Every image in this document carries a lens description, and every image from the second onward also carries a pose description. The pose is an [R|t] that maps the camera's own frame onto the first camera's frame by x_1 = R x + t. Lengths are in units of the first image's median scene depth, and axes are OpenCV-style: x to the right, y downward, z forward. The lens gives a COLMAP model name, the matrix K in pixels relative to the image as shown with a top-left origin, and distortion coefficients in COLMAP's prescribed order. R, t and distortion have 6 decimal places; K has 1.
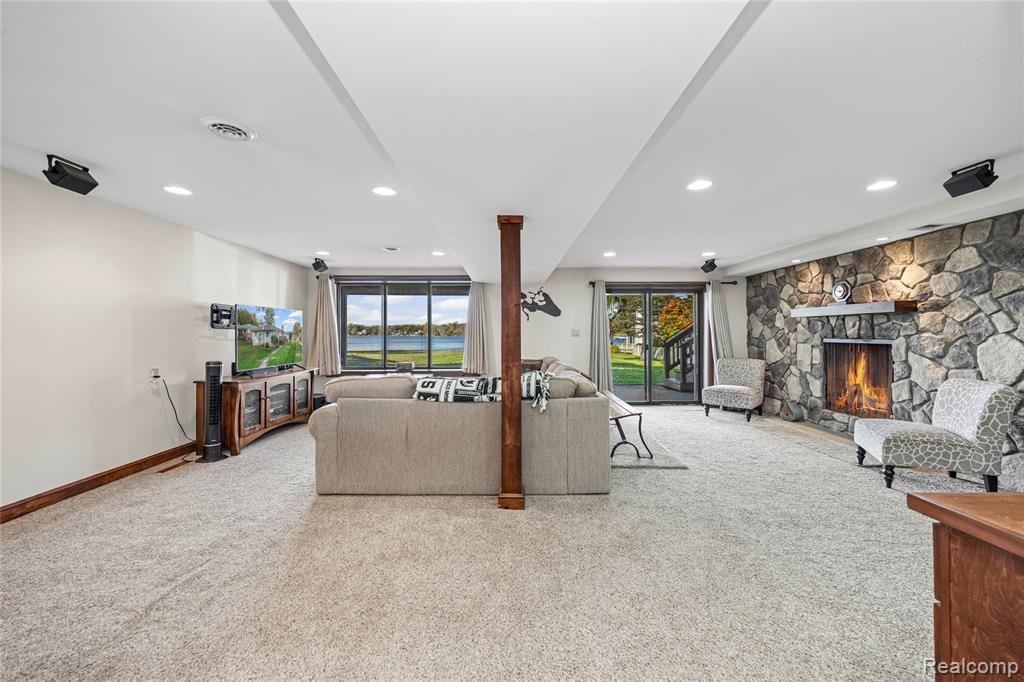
lens RADIAL K [[389.7, 0, 512.1], [0, 389.7, 335.1], [0, 0, 1]] dist [-0.001599, -0.000110]
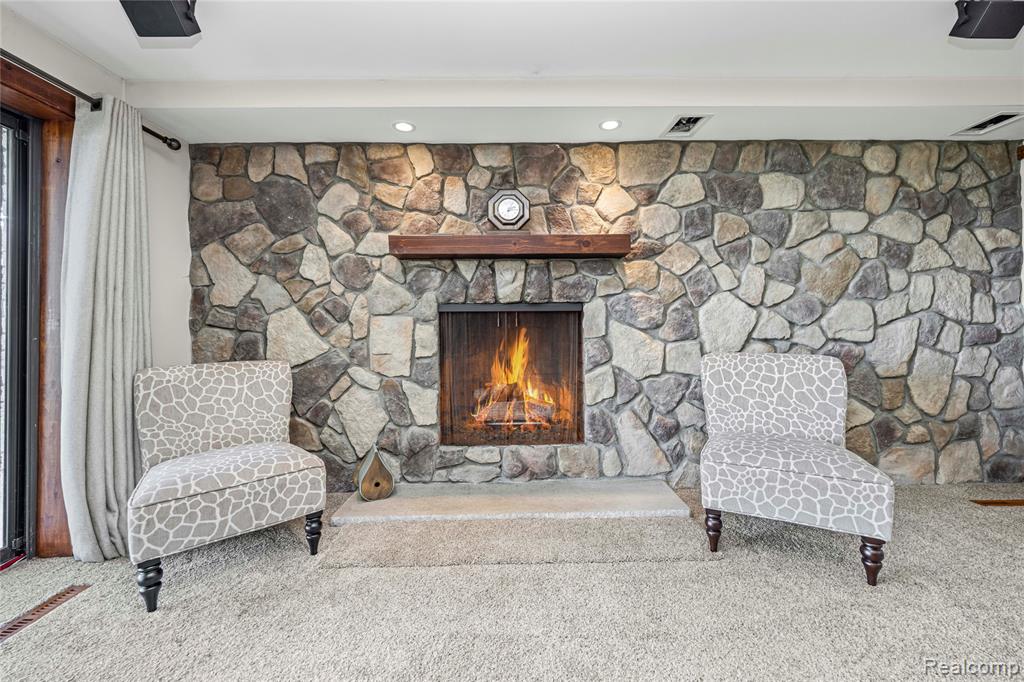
lens RADIAL K [[385.0, 0, 513.8], [0, 385.0, 322.6], [0, 0, 1]] dist [0.002036, -0.004869]
pose [[-0.004650, 0.019180, 0.999805, 0.368014], [0.014269, 0.999716, -0.019112, 0.051332], [-0.999887, 0.014178, -0.004923, 1.085995]]
